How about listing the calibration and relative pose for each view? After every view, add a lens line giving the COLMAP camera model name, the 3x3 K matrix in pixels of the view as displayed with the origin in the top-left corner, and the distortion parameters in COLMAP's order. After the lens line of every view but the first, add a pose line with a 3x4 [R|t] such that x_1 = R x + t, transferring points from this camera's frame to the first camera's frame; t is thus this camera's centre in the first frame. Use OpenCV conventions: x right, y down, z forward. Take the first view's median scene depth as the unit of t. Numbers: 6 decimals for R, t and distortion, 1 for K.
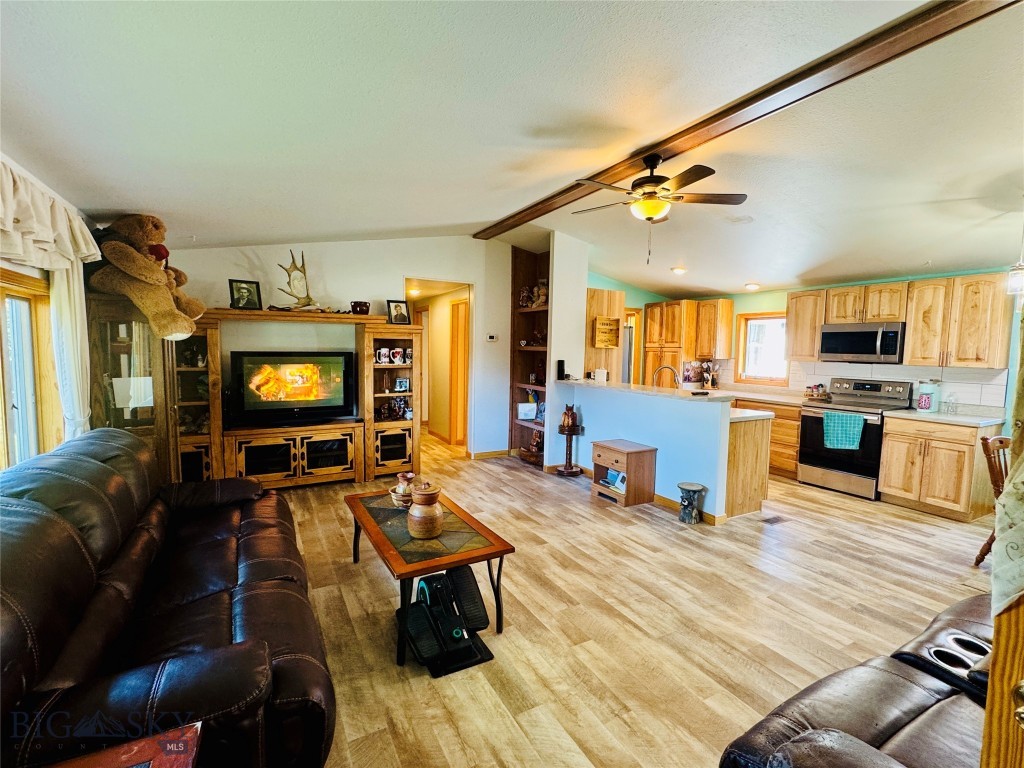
lens RADIAL K [[467.3, 0, 511.2], [0, 467.3, 384.2], [0, 0, 1]] dist [-0.001672, -0.001038]
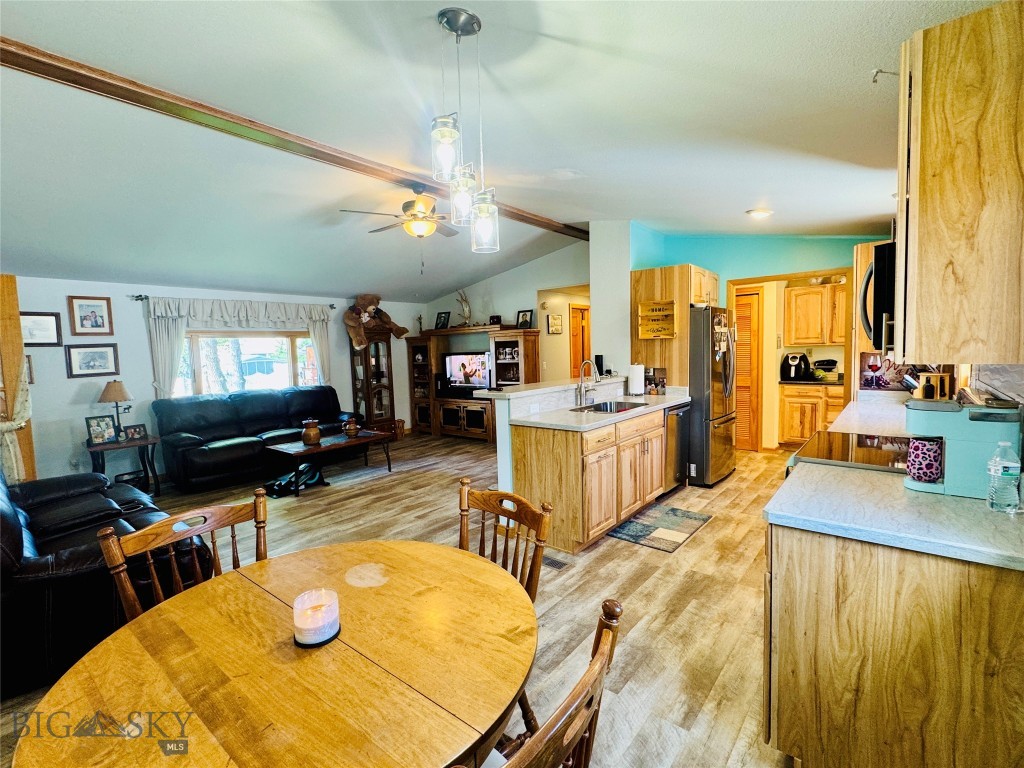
lens RADIAL K [[467.3, 0, 510.1], [0, 467.3, 381.9], [0, 0, 1]] dist [-0.001672, -0.001038]
pose [[0.359443, 0.039677, -0.932323, 1.086743], [-0.035439, 0.998955, 0.028850, -0.020379], [0.932494, 0.022671, 0.360473, 0.574010]]
